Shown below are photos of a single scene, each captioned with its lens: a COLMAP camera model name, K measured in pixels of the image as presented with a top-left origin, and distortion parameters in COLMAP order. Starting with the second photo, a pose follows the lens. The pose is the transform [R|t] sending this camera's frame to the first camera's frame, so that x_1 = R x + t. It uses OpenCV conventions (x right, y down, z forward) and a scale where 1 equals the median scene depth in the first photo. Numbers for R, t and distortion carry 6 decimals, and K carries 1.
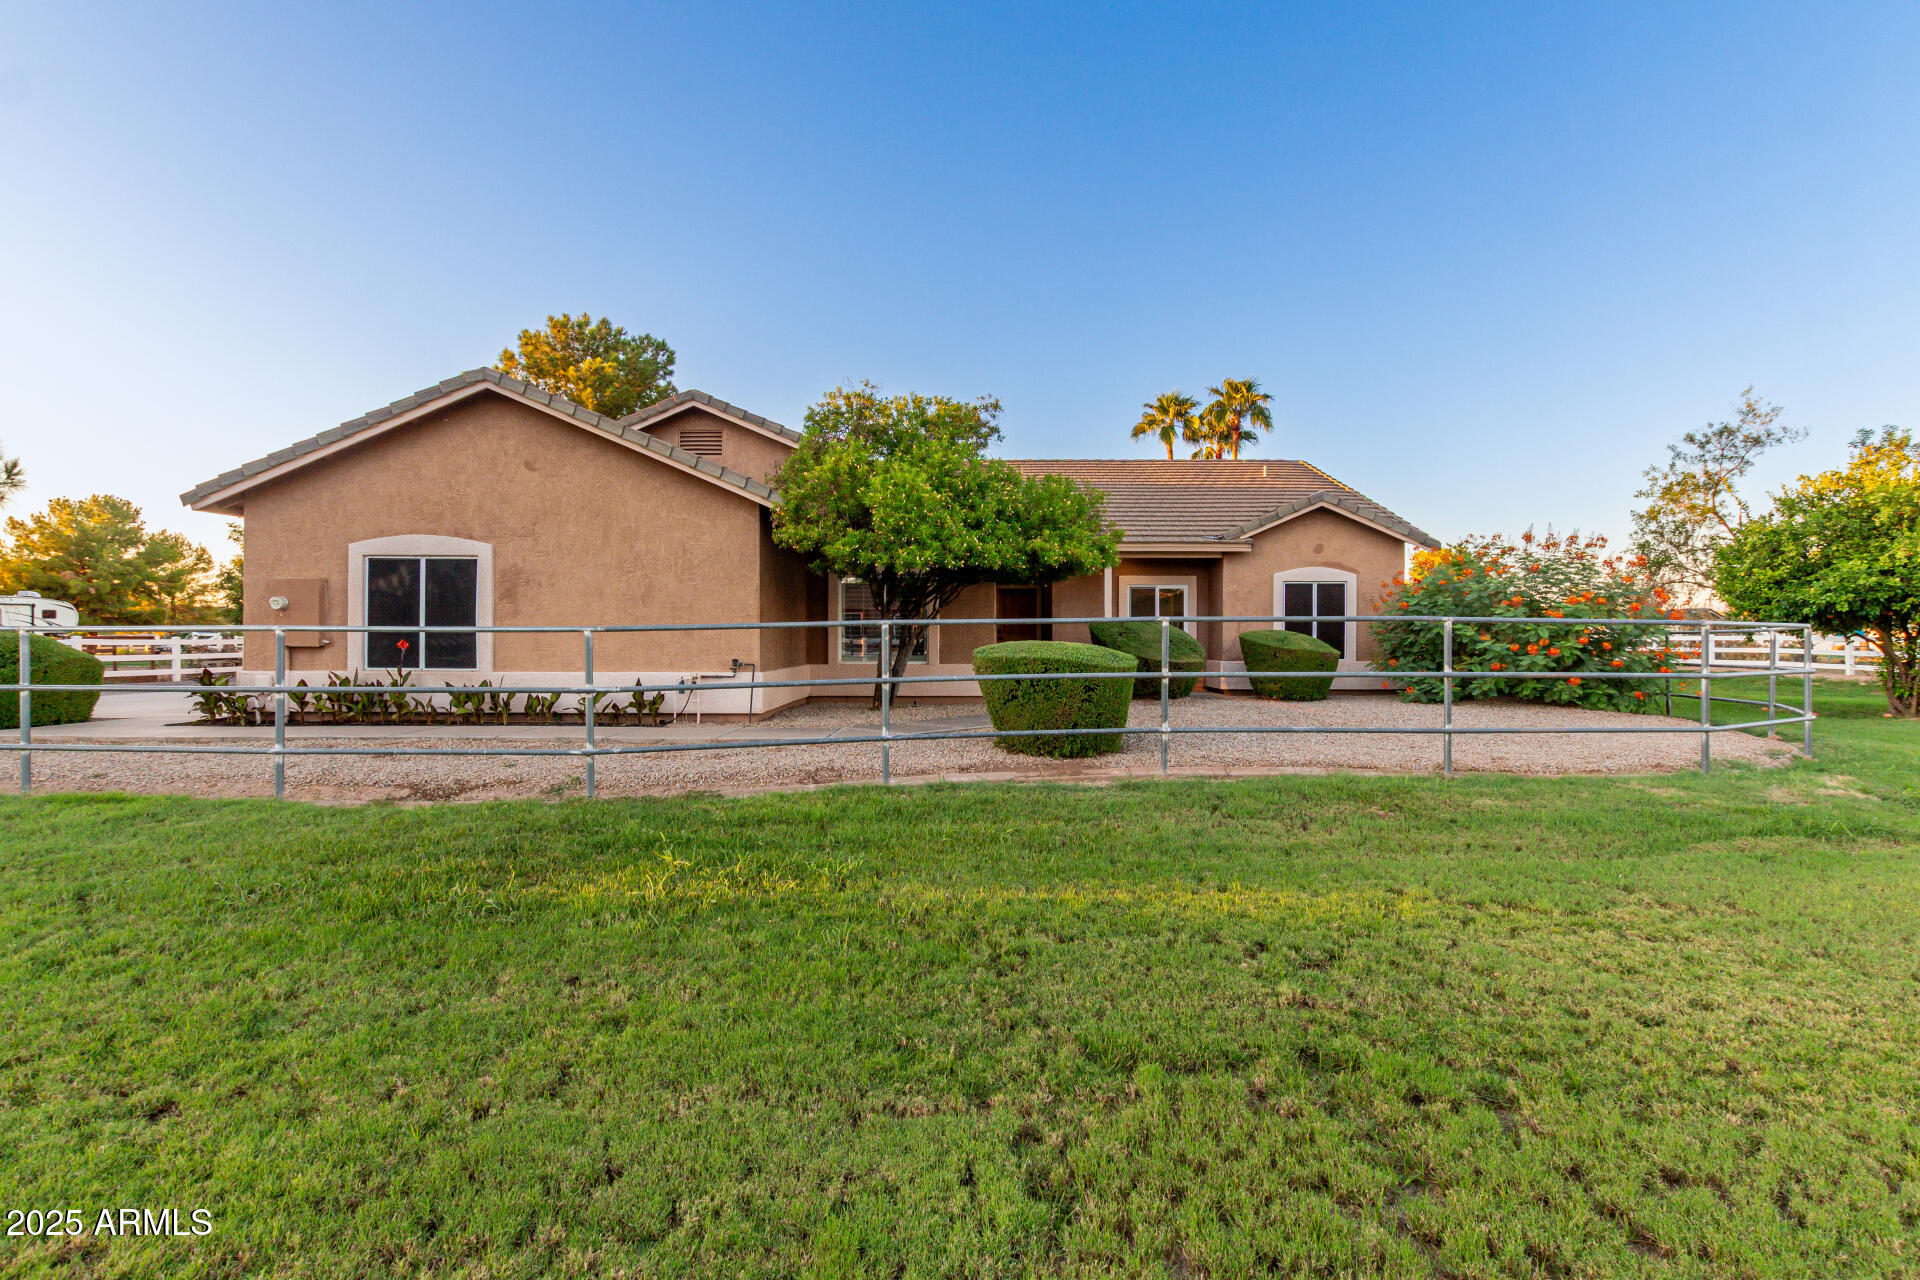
lens RADIAL K [[879.9, 0, 962.1], [0, 879.9, 645.4], [0, 0, 1]] dist [0.003059, 0.000253]
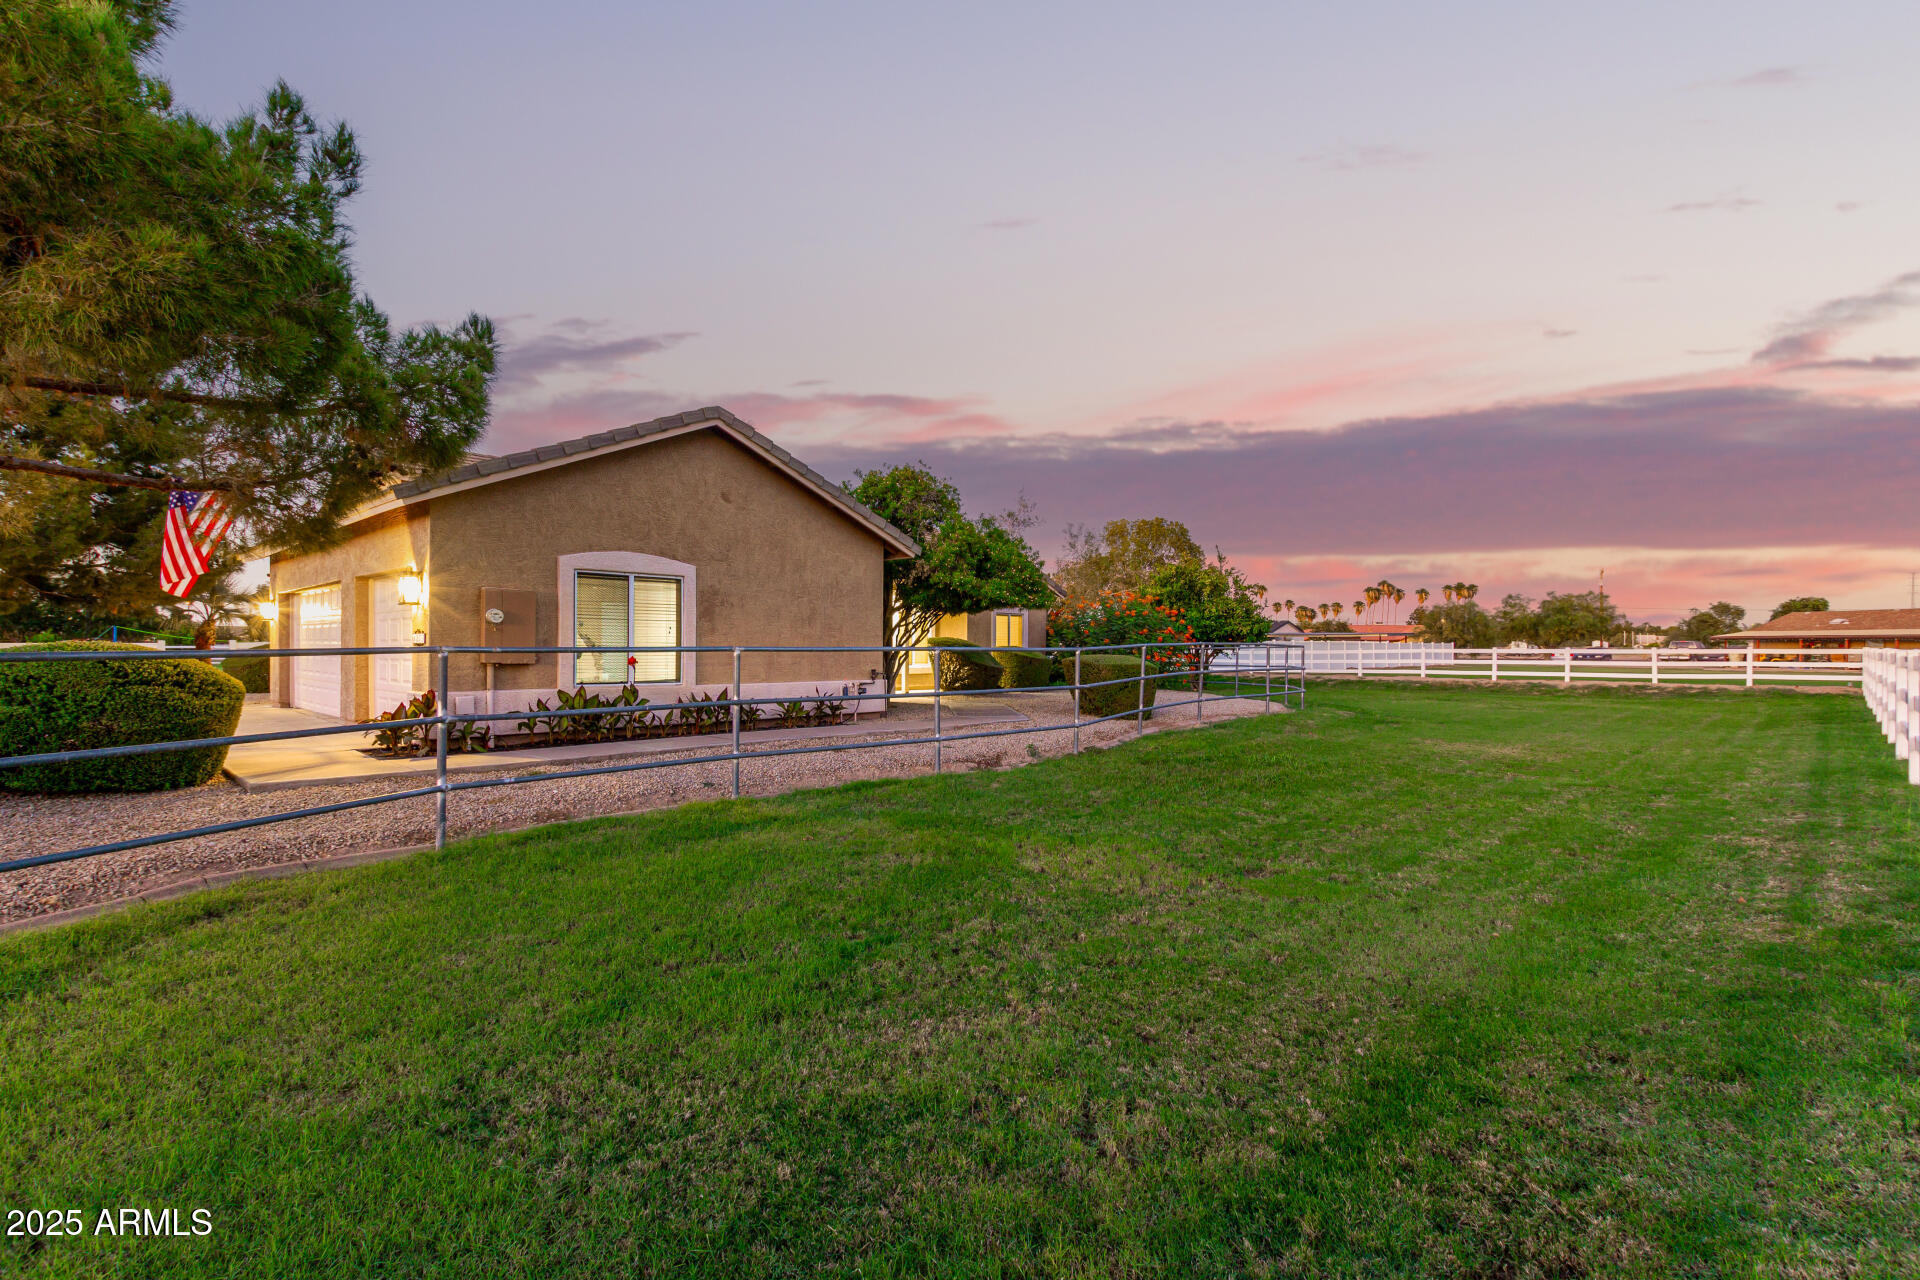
lens RADIAL K [[879.9, 0, 962.4], [0, 879.9, 645.9], [0, 0, 1]] dist [0.003059, 0.000253]
pose [[0.696927, 0.002122, 0.717139, -1.071829], [0.007739, 0.999915, -0.010480, -0.004581], [-0.717101, 0.012853, 0.696851, 0.025161]]
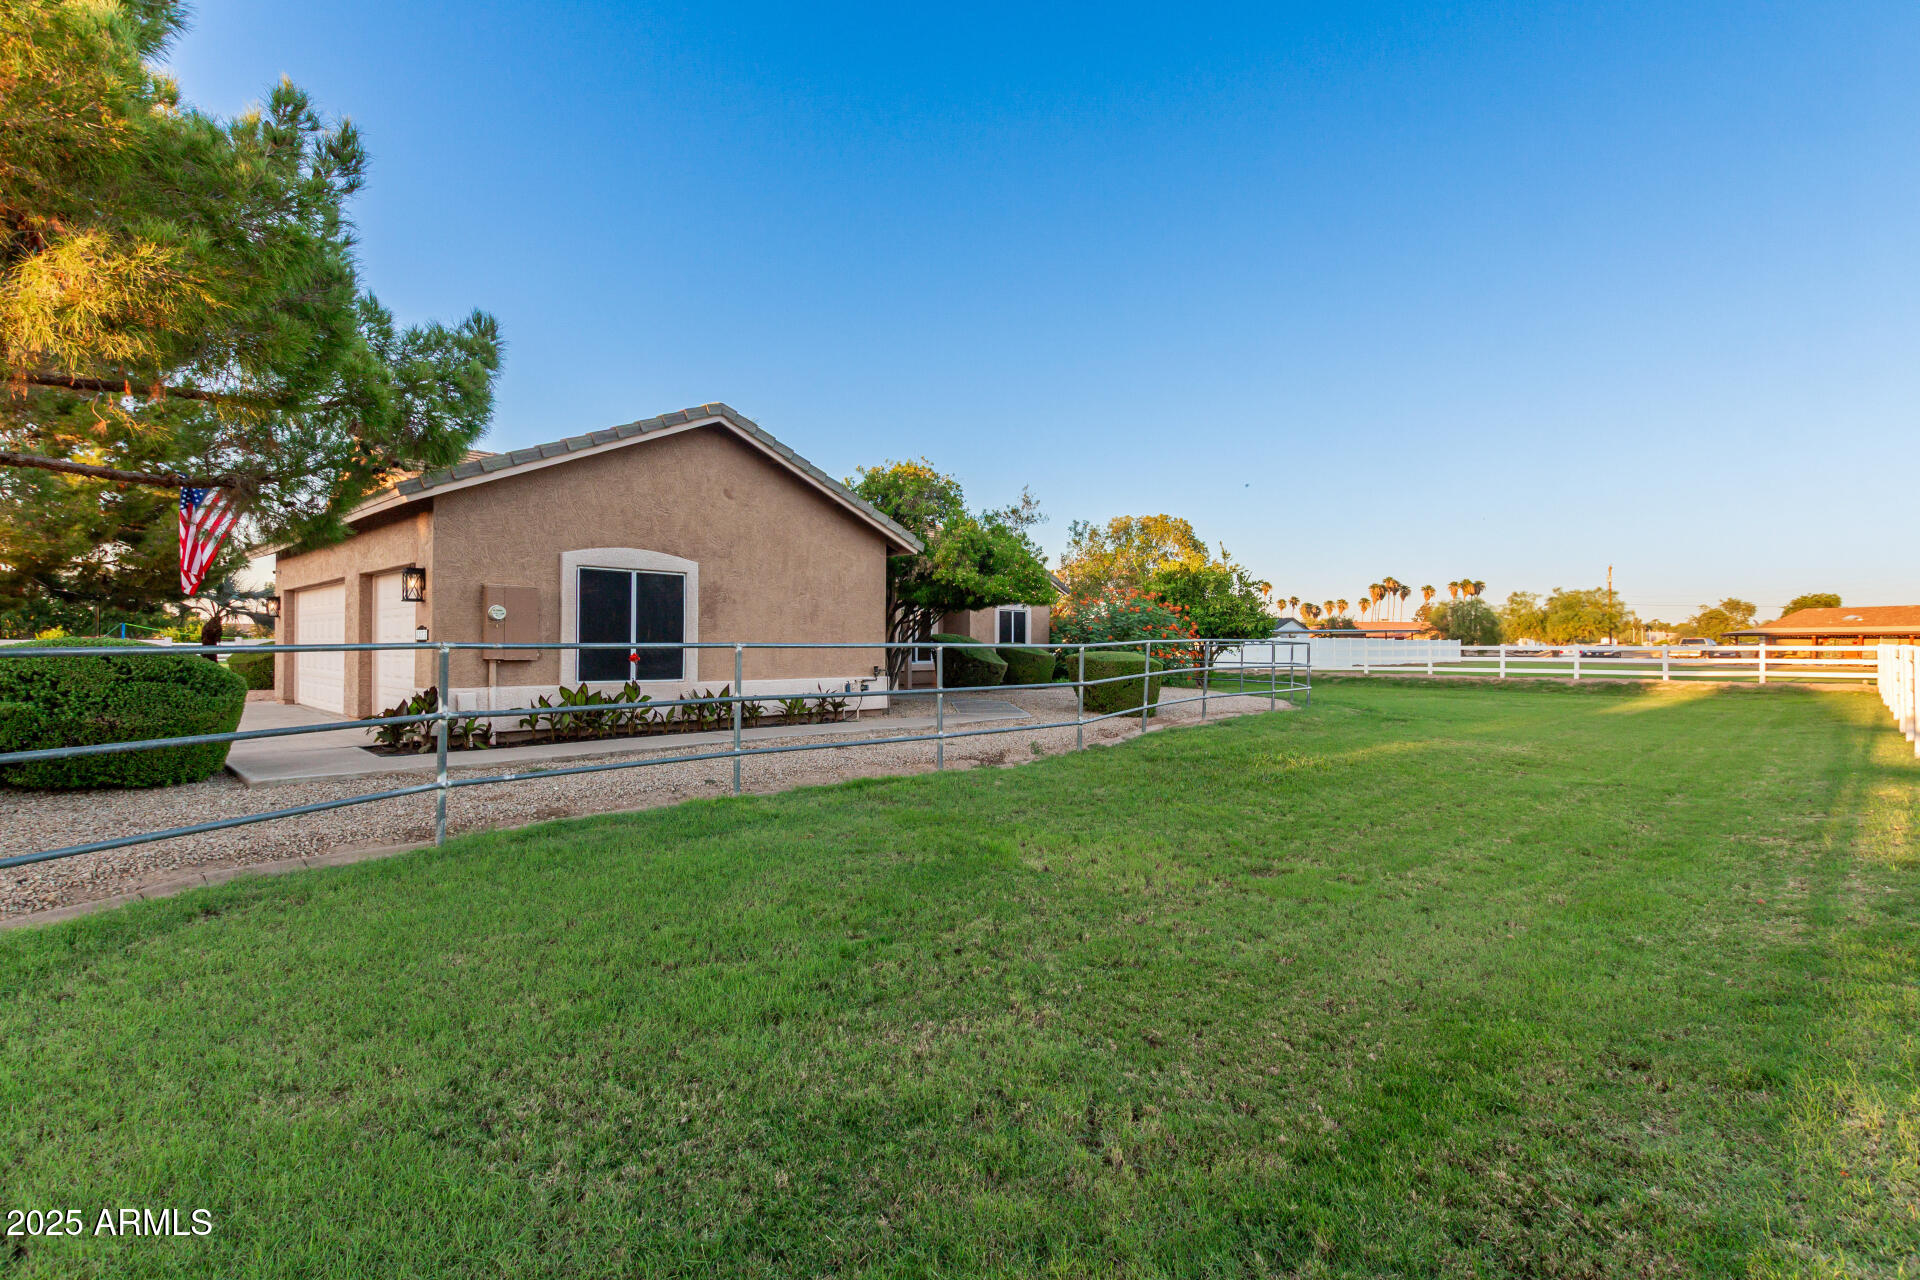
lens RADIAL K [[879.9, 0, 958.5], [0, 879.9, 637.8], [0, 0, 1]] dist [0.003059, 0.000253]
pose [[0.702549, 0.006656, 0.711604, -1.067854], [0.007522, 0.999831, -0.016779, -0.003806], [-0.711596, 0.017141, 0.702380, 0.028675]]
